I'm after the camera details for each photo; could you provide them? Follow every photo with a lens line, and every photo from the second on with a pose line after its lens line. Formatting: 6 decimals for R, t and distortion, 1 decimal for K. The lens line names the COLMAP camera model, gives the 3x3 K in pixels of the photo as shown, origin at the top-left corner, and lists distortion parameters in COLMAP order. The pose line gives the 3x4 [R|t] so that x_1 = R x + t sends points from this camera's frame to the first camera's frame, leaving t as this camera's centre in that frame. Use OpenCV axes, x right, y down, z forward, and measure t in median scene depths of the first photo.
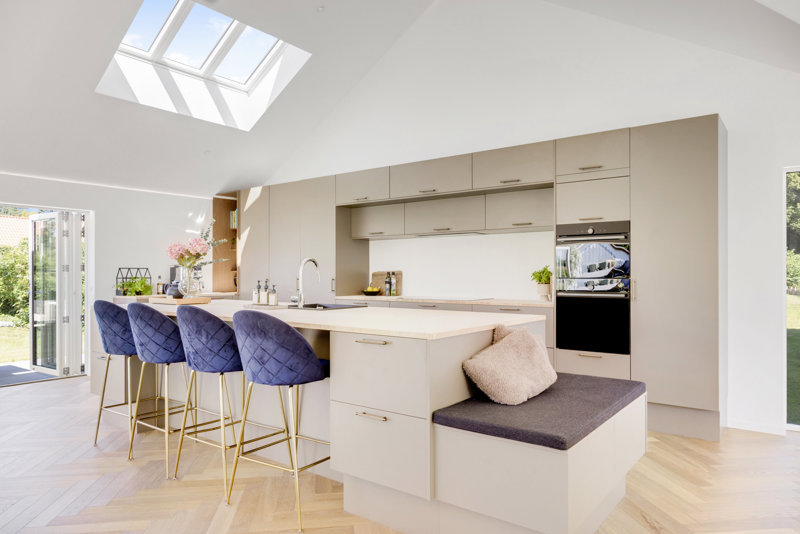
lens RADIAL K [[526.5, 0, 400.0], [0, 526.5, 267.0], [0, 0, 1]] dist [-0.002471, -0.000596]
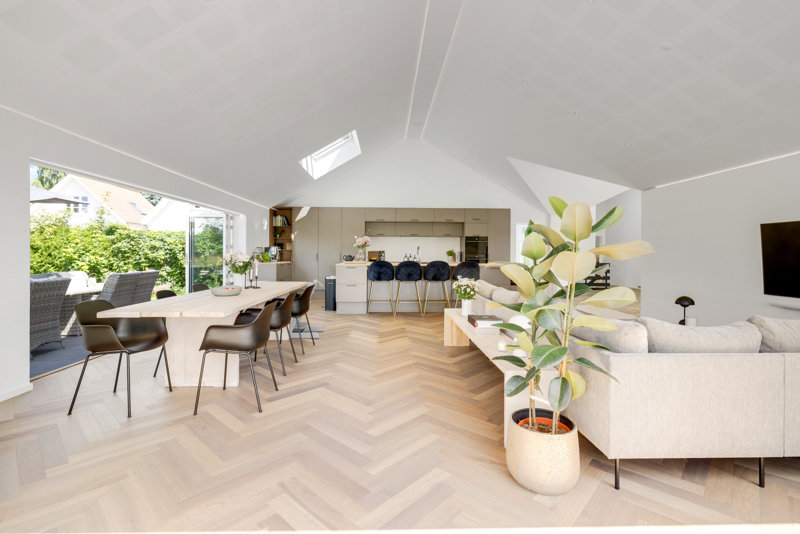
lens RADIAL K [[373.5, 0, 400.0], [0, 373.5, 267.0], [0, 0, 1]] dist [-0.000170, -0.000045]
pose [[0.772702, -0.000671, 0.634768, -1.008098], [-0.013768, 0.999746, 0.017816, 0.048589], [-0.634619, -0.022506, 0.772497, -0.328194]]
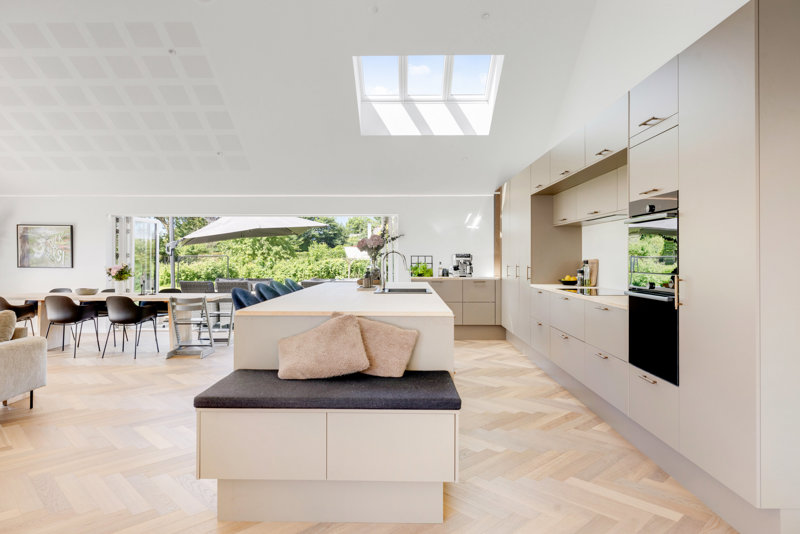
lens RADIAL K [[506.1, 0, 399.4], [0, 506.1, 250.5], [0, 0, 1]] dist [0.001628, 0.000630]
pose [[0.591261, -0.008300, -0.806437, 0.512208], [0.006612, 0.999963, -0.005444, -0.005299], [0.806453, -0.002113, 0.591294, 0.218047]]
